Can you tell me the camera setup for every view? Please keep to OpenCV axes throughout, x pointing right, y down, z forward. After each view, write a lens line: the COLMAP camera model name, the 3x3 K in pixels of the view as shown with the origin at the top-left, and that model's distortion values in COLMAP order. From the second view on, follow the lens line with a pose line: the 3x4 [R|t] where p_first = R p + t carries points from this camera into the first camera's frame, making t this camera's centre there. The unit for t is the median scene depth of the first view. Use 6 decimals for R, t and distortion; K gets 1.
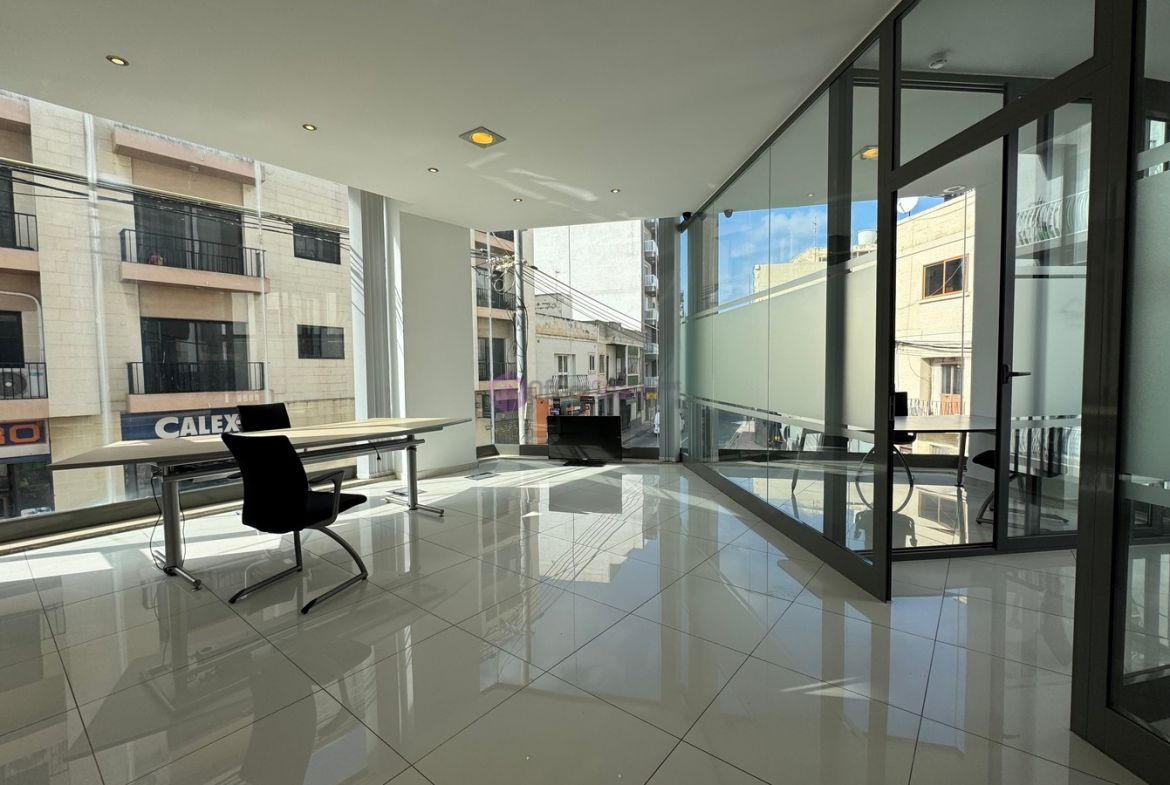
lens RADIAL K [[499.1, 0, 581.9], [0, 499.1, 393.5], [0, 0, 1]] dist [-0.000938, 0.000016]
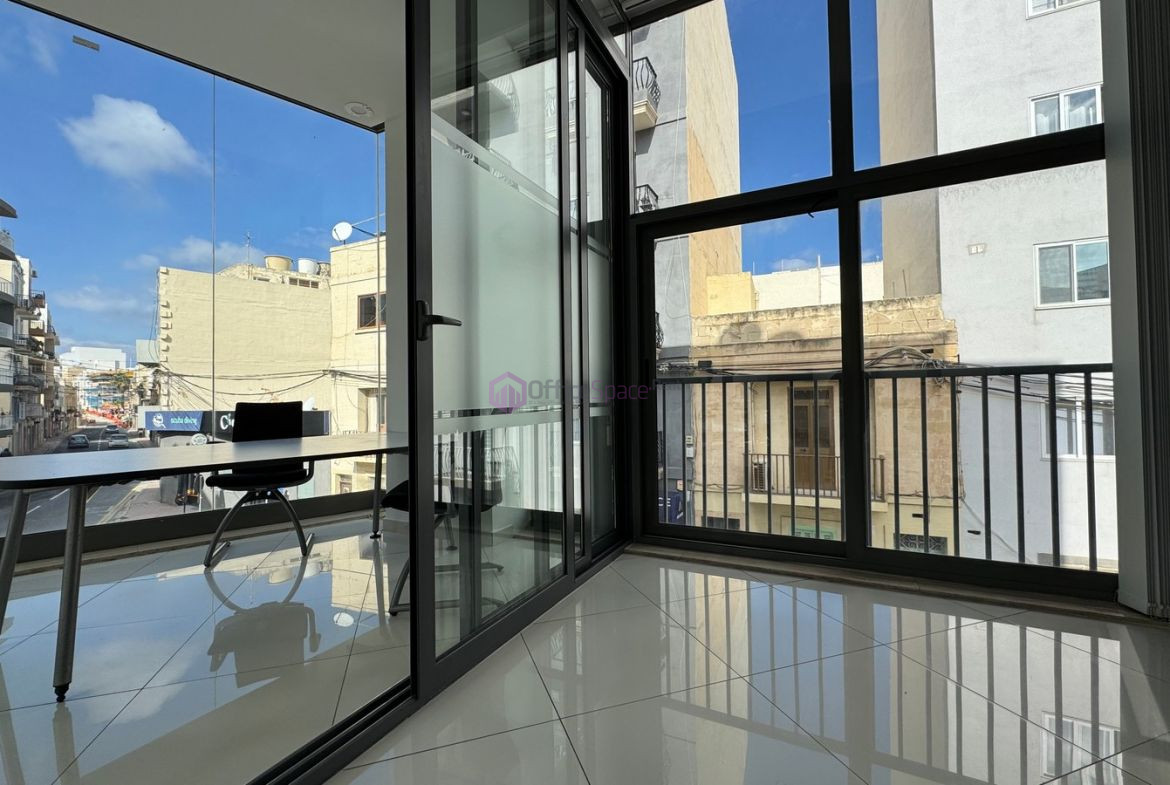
lens RADIAL K [[499.1, 0, 581.9], [0, 499.1, 393.5], [0, 0, 1]] dist [-0.000938, 0.000016]
pose [[0.537958, 0.019628, 0.842743, 0.133953], [0.047649, 0.997423, -0.053646, 0.017890], [-0.841624, 0.069015, 0.535636, 0.156557]]
